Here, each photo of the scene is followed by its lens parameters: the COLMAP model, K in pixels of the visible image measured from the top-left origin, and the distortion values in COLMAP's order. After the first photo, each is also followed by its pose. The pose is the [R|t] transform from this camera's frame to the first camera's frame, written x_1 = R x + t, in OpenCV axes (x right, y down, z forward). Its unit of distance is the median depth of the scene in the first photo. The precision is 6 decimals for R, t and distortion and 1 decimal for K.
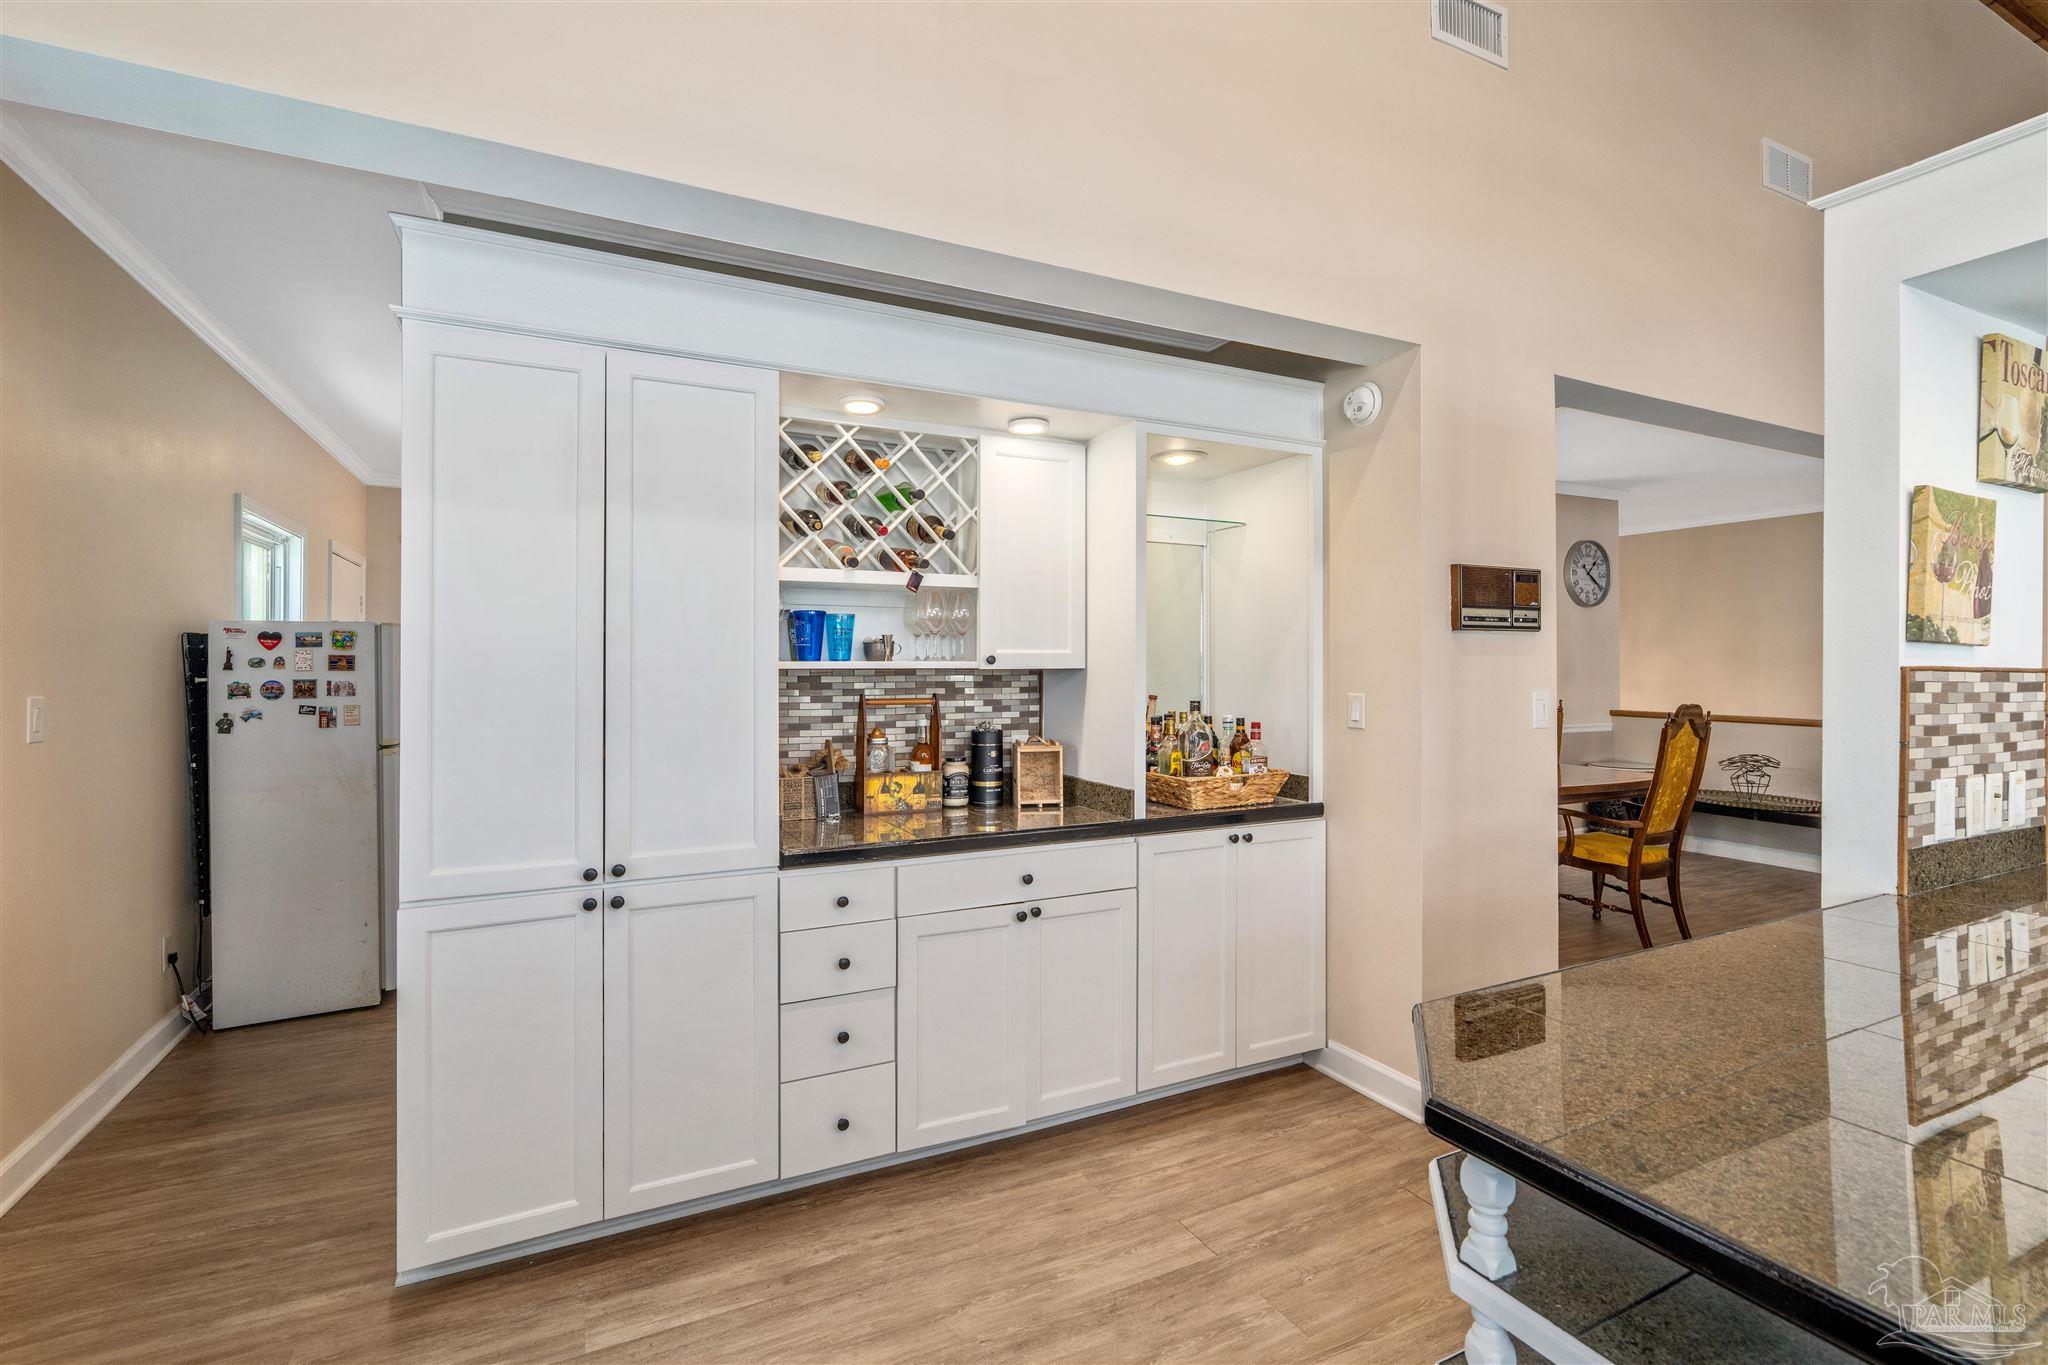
lens RADIAL K [[924.5, 0, 1026.4], [0, 924.5, 667.4], [0, 0, 1]] dist [-0.001886, -0.000223]
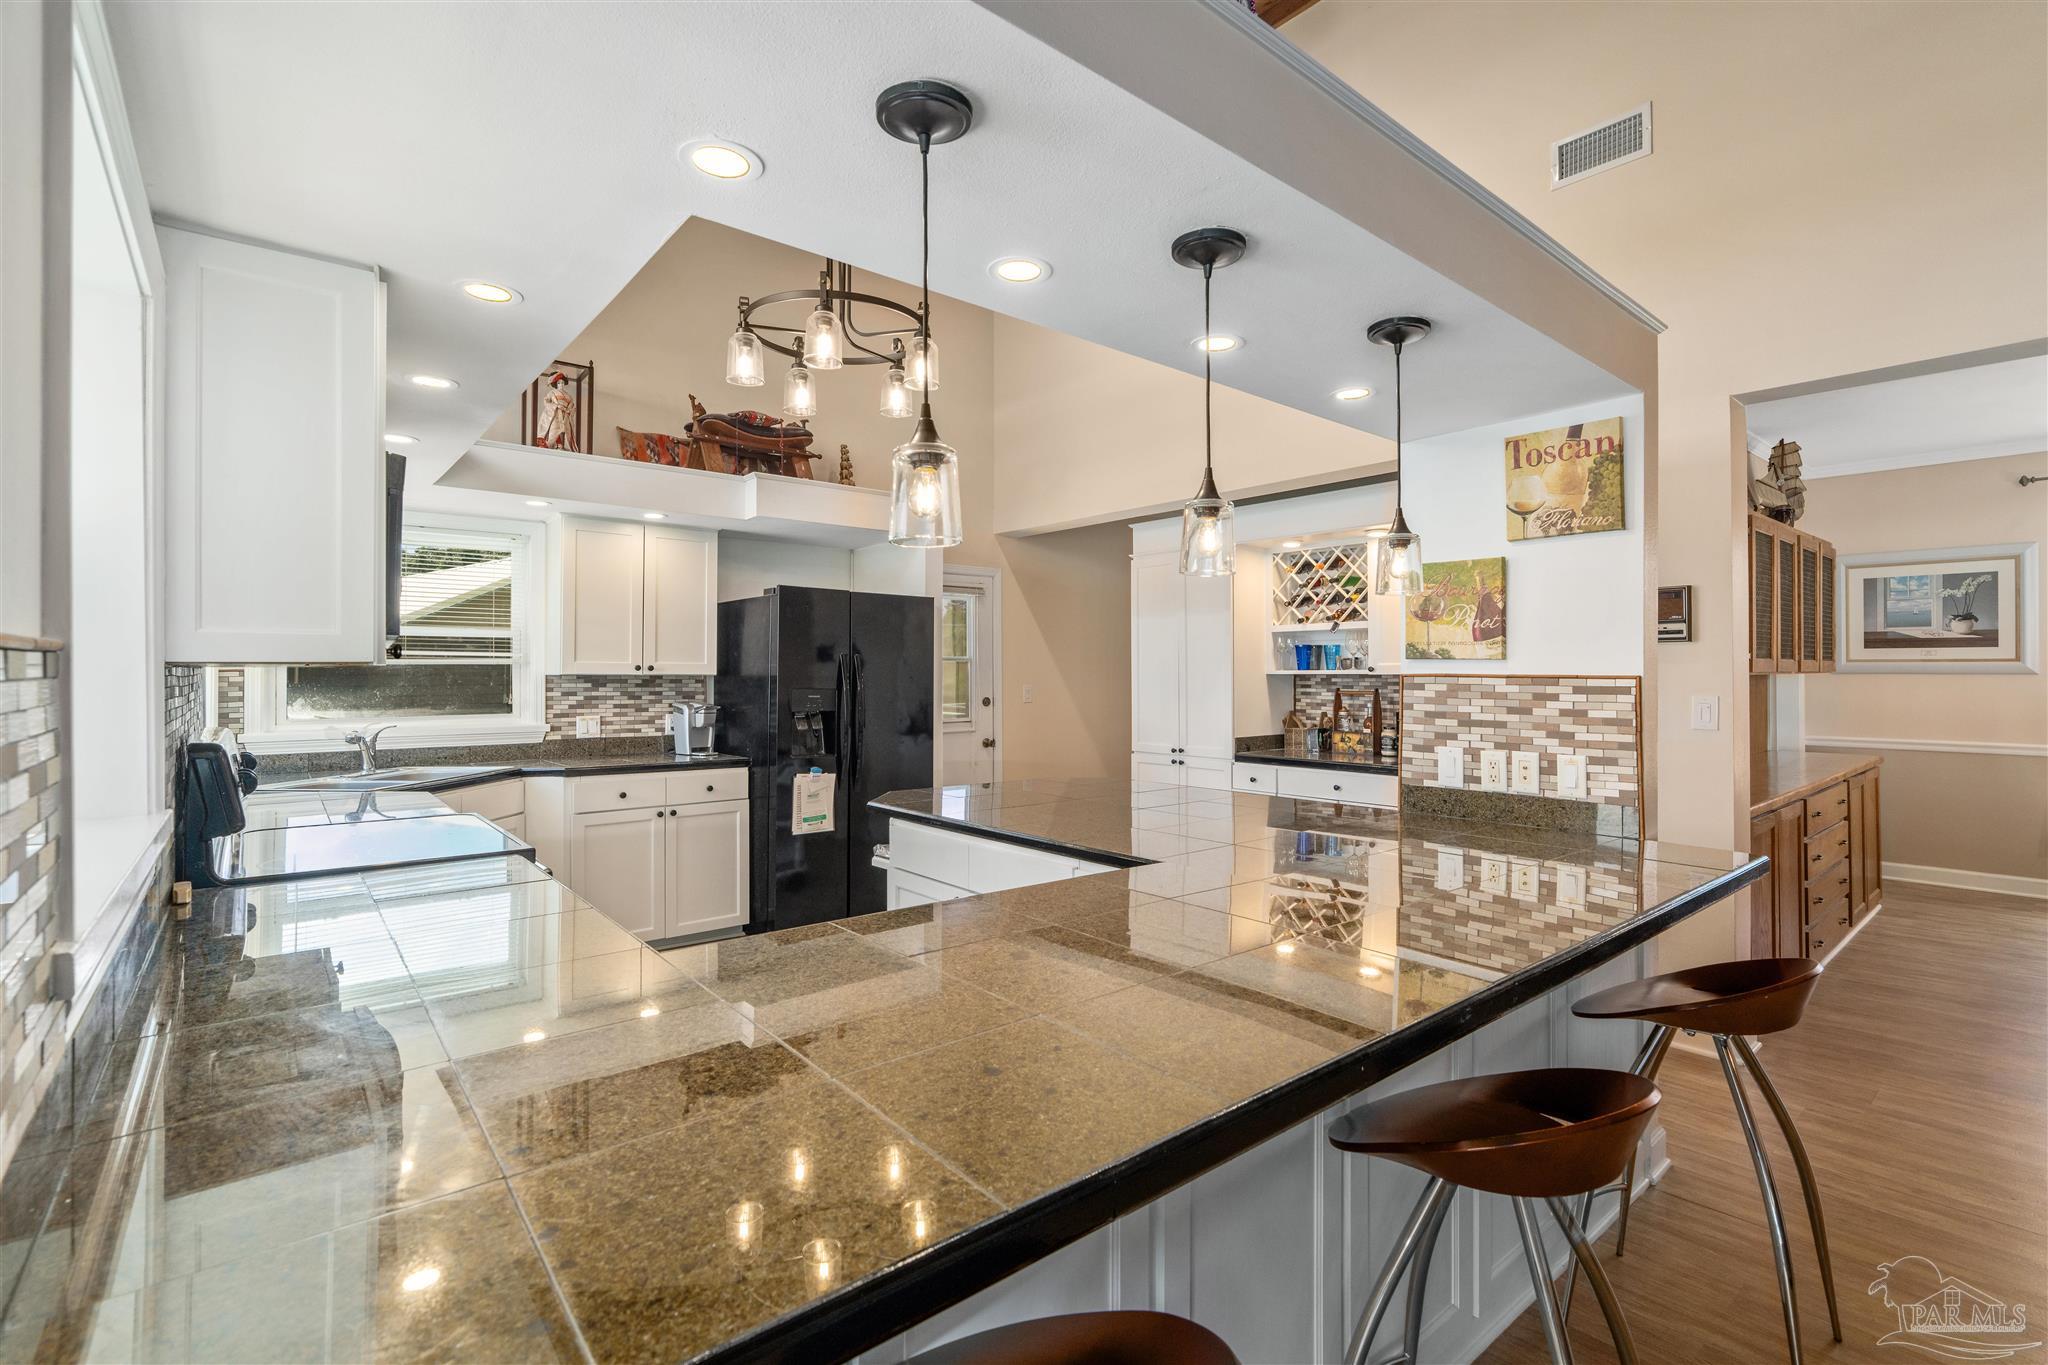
lens RADIAL K [[924.5, 0, 1026.4], [0, 924.5, 667.4], [0, 0, 1]] dist [-0.001886, -0.000223]
pose [[0.230046, -0.005818, -0.973162, 0.978308], [0.002955, 0.999982, -0.005280, -0.002516], [0.973175, -0.001661, 0.230059, -0.018793]]
